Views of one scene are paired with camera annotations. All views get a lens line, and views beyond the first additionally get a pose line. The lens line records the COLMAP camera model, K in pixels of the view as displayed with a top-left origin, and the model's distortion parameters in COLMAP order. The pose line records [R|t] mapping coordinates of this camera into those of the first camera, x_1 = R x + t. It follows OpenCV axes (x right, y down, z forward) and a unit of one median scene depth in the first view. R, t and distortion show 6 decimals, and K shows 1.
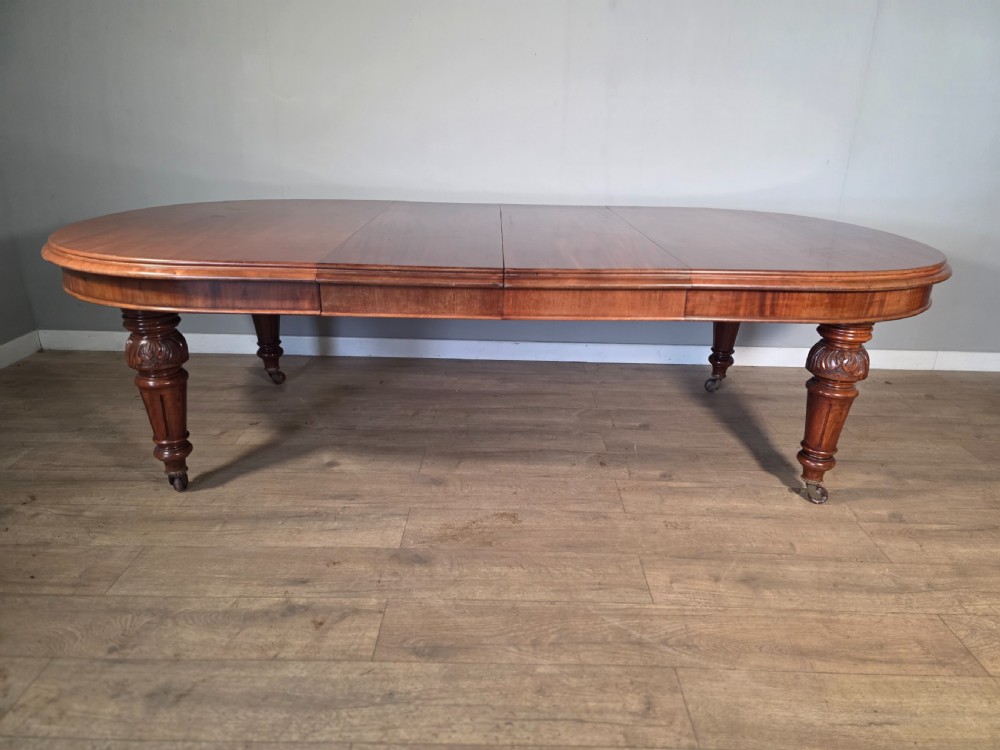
lens RADIAL K [[669.1, 0, 502.5], [0, 669.1, 359.7], [0, 0, 1]] dist [0.061187, -0.062630]
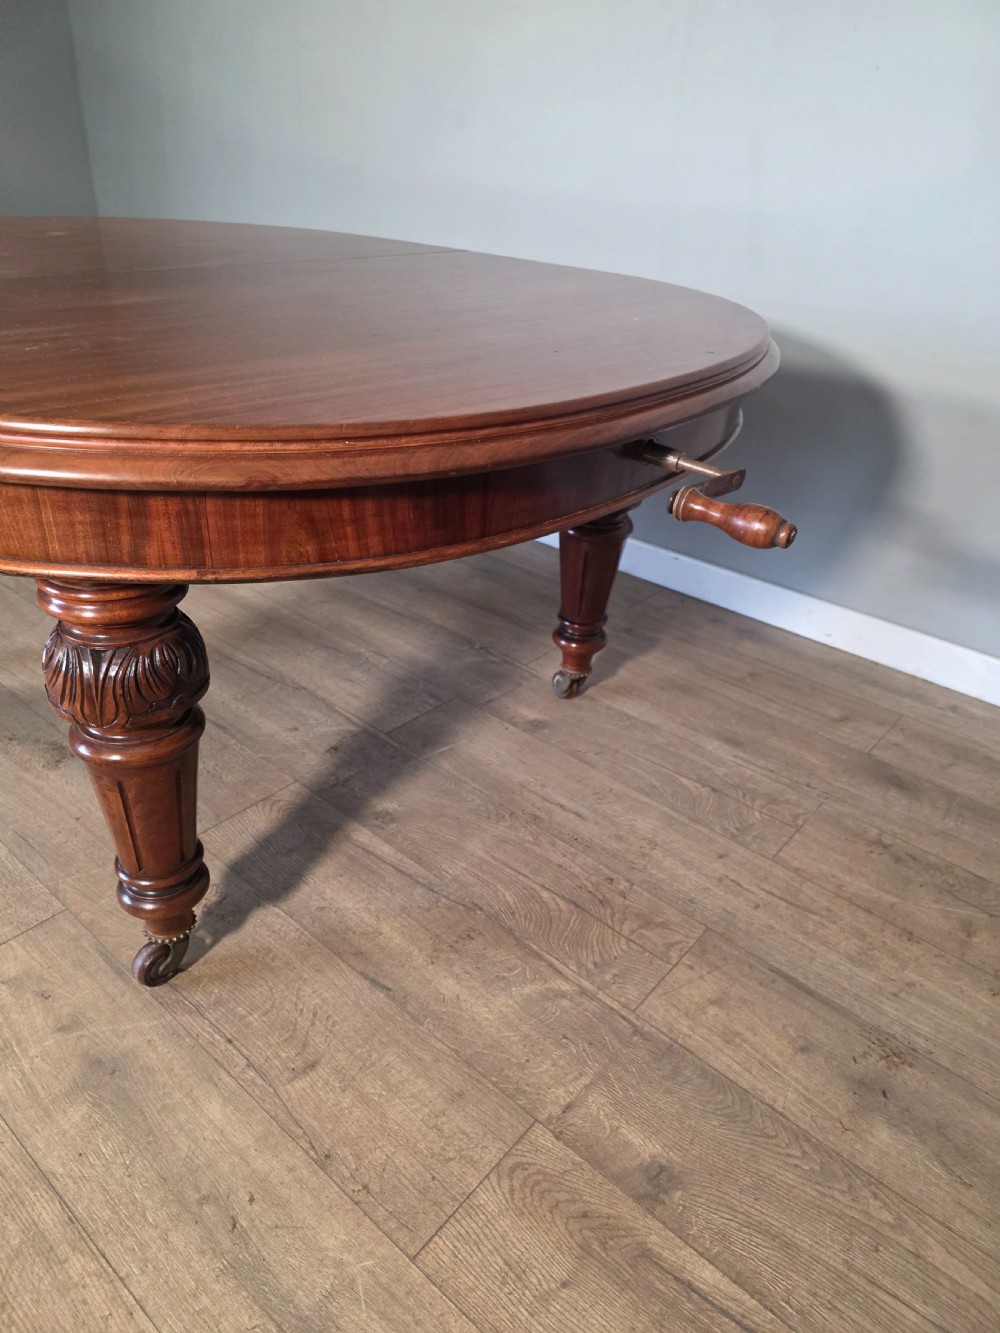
lens RADIAL K [[891.9, 0, 503.7], [0, 891.9, 668.6], [0, 0, 1]] dist [0.061187, -0.062630]
pose [[0.764032, 0.338315, -0.549362, 0.793730], [-0.245845, 0.939910, 0.236915, -0.132568], [0.596503, -0.045953, 0.801295, 0.670120]]
